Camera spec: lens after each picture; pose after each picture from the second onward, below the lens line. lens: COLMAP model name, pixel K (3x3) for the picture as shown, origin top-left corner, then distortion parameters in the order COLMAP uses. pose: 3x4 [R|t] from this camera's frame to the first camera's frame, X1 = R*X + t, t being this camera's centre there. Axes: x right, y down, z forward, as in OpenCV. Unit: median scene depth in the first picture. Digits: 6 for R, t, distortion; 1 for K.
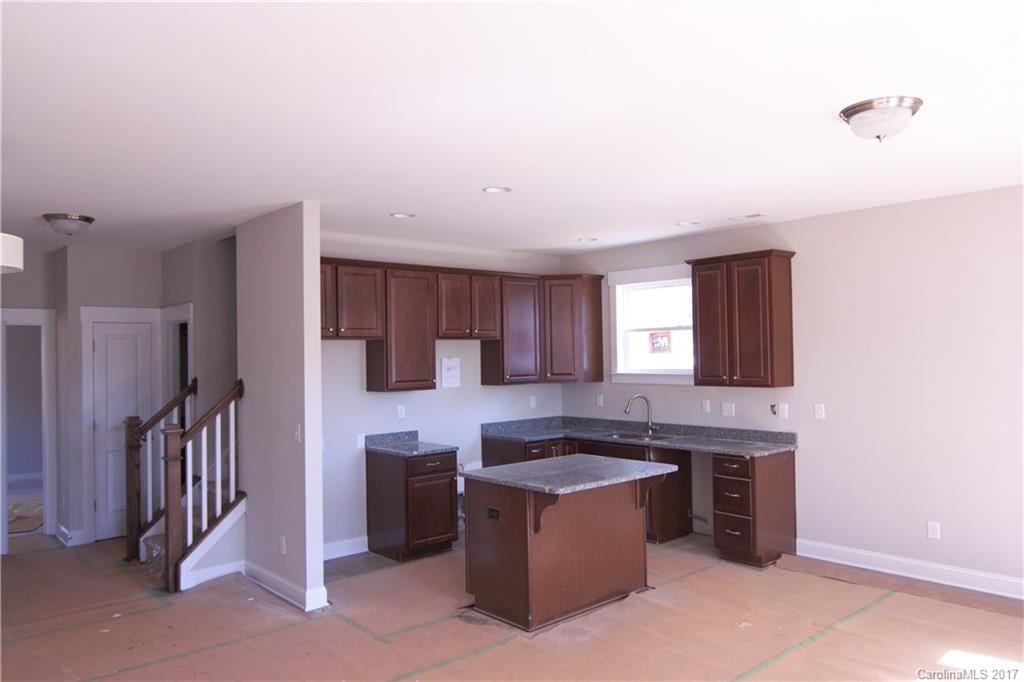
lens RADIAL K [[728.5, 0, 512.2], [0, 728.5, 337.5], [0, 0, 1]] dist [-0.002219, -0.010894]
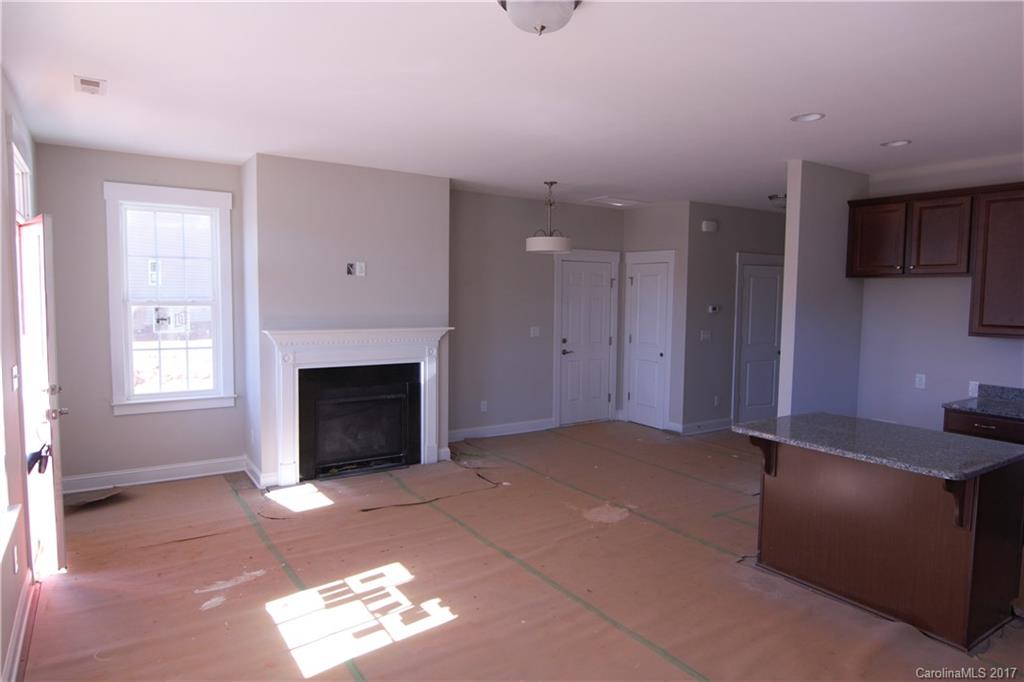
lens RADIAL K [[625.6, 0, 510.2], [0, 625.6, 336.8], [0, 0, 1]] dist [-0.001083, -0.014796]
pose [[-0.148310, 0.084569, -0.985318, 0.656611], [0.014205, 0.996416, 0.083384, 0.004886], [0.988839, -0.001630, -0.148980, 0.565782]]
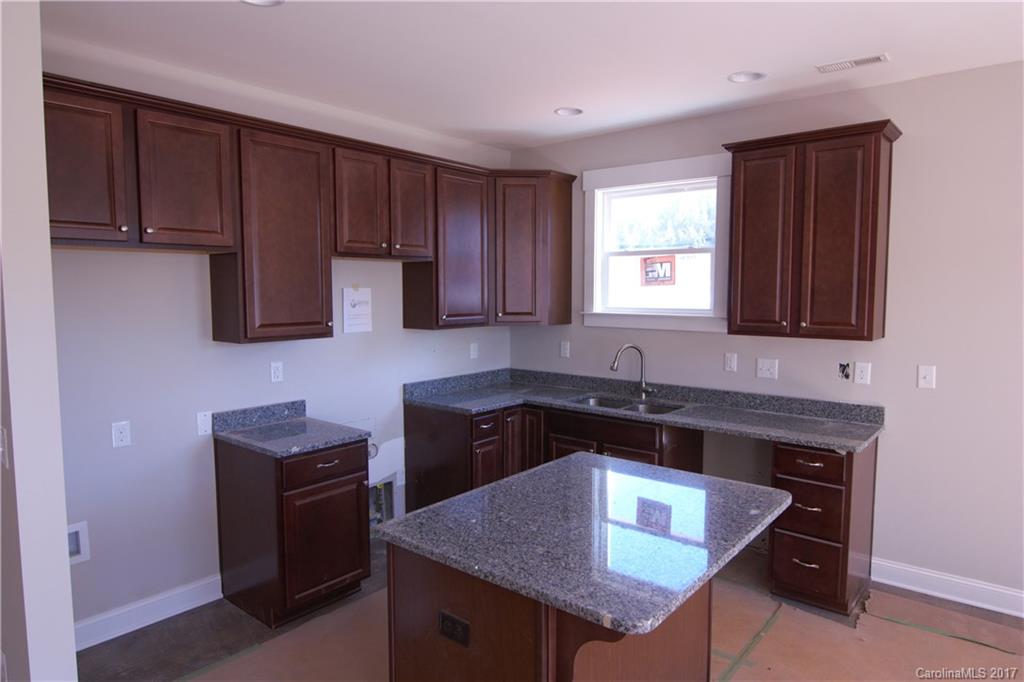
lens RADIAL K [[625.6, 0, 513.0], [0, 625.6, 338.6], [0, 0, 1]] dist [-0.001083, -0.014796]
pose [[0.987585, 0.003978, 0.157038, -0.039129], [-0.019902, 0.994792, 0.099967, 0.016713], [-0.155822, -0.101851, 0.982520, 0.477603]]
